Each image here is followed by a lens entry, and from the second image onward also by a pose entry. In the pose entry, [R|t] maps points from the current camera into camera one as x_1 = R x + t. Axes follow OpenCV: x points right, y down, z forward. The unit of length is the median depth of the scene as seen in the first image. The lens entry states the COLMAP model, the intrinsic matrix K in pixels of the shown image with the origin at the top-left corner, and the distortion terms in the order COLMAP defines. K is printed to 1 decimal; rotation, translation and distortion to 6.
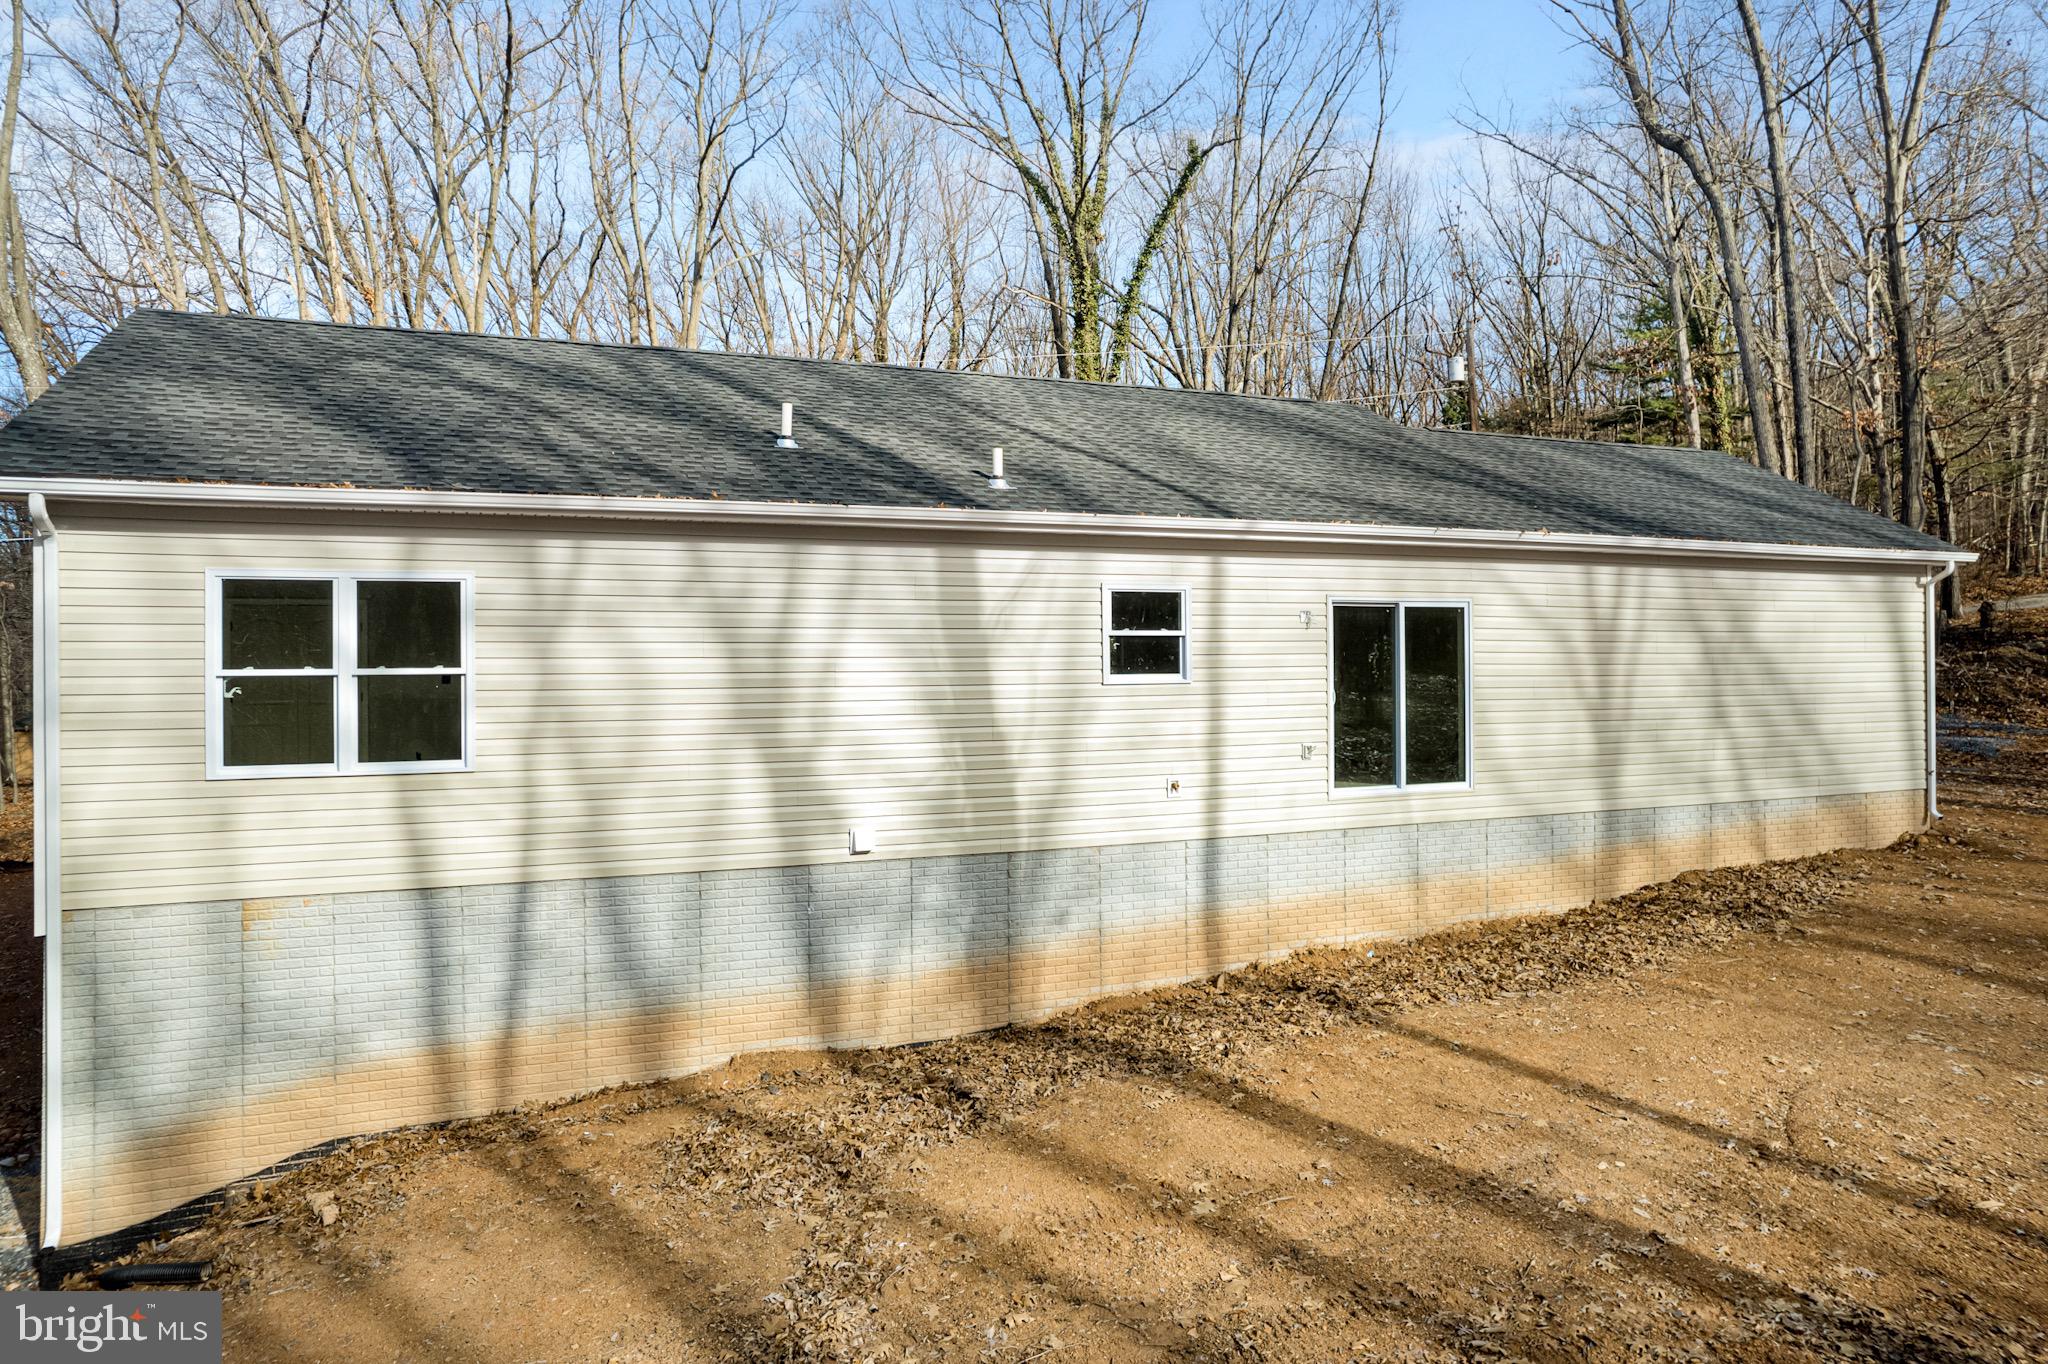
lens RADIAL K [[1300.8, 0, 1017.8], [0, 1300.8, 657.4], [0, 0, 1]] dist [-0.070458, 0.070071]
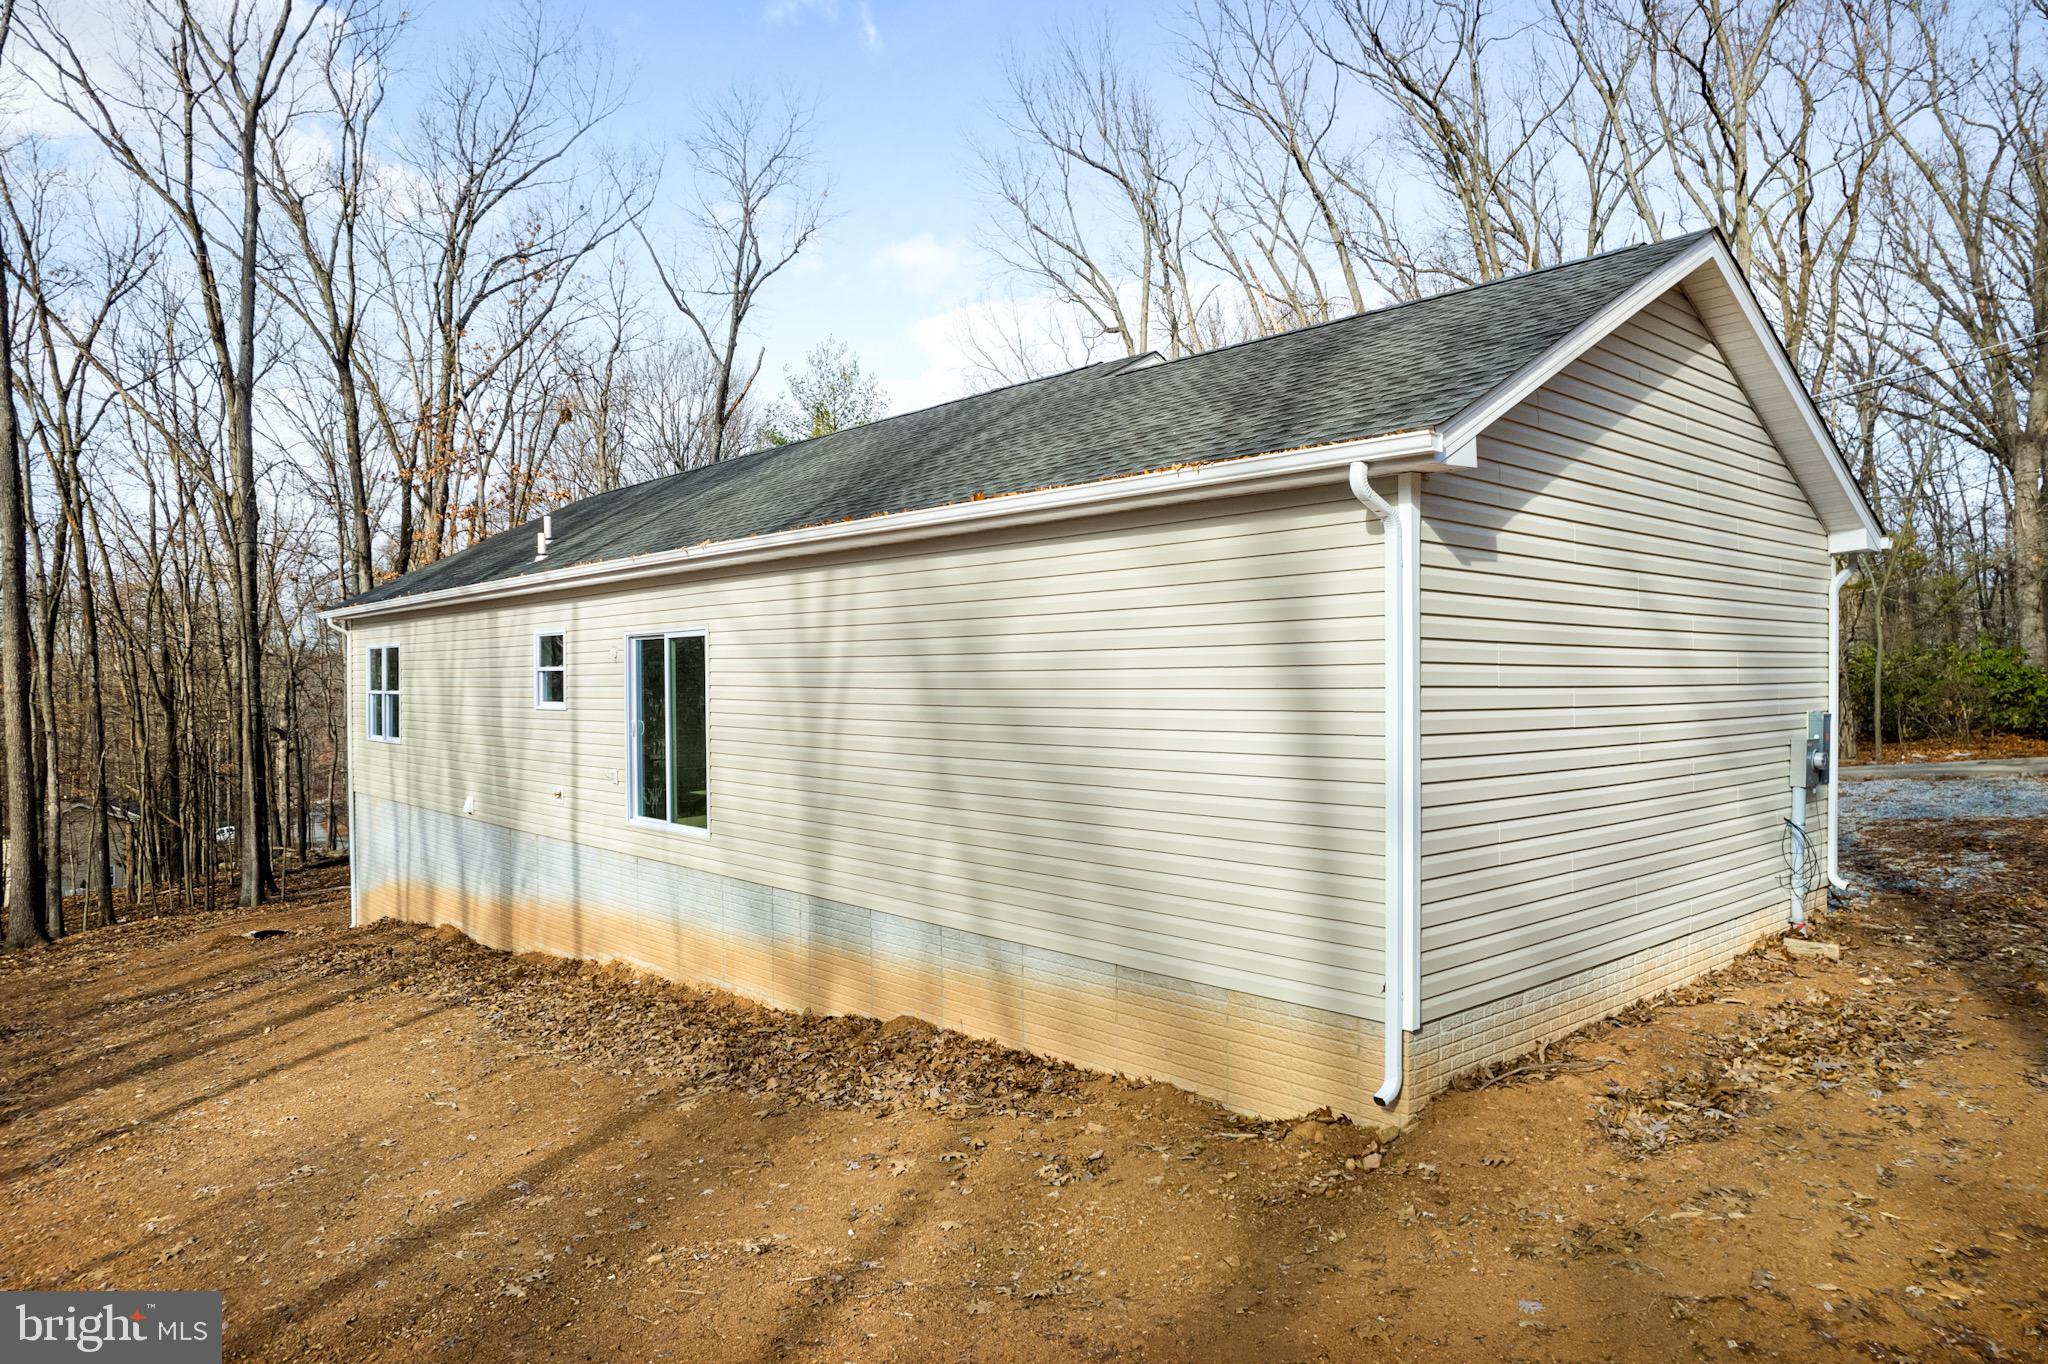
lens RADIAL K [[1300.8, 0, 1017.8], [0, 1300.8, 657.4], [0, 0, 1]] dist [-0.070458, 0.070071]
pose [[0.350478, -0.010049, -0.936517, 1.226025], [0.005134, 0.999948, -0.008809, -0.013750], [0.936557, -0.001721, 0.350511, 0.855453]]
